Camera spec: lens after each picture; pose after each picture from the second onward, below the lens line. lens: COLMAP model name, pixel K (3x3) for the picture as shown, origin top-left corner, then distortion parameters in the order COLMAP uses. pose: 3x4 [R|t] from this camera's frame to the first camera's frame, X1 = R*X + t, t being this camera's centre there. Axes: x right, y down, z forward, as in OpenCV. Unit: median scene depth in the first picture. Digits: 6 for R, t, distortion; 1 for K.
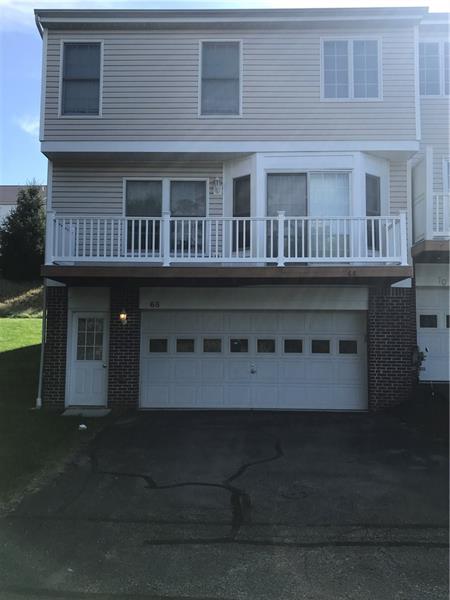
lens RADIAL K [[542.8, 0, 224.7], [0, 542.8, 287.5], [0, 0, 1]] dist [0.085104, -0.230827]
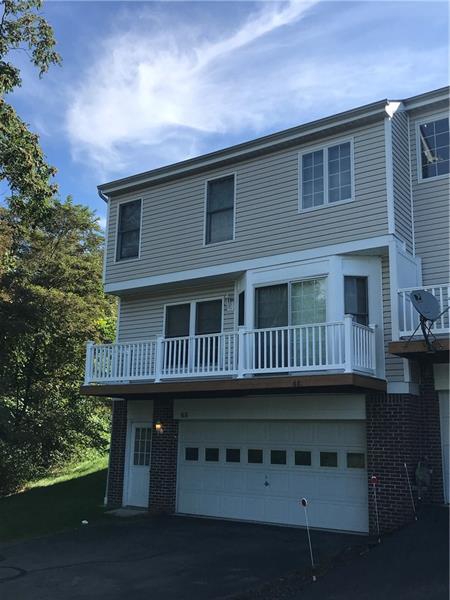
lens RADIAL K [[615.8, 0, 225.0], [0, 615.8, 300.0], [0, 0, 1]] dist [0.048116, -0.018878]
pose [[0.830786, -0.111688, -0.545271, 0.651450], [0.027772, 0.986758, -0.159805, 0.002412], [0.555899, 0.117620, 0.822886, -0.011451]]
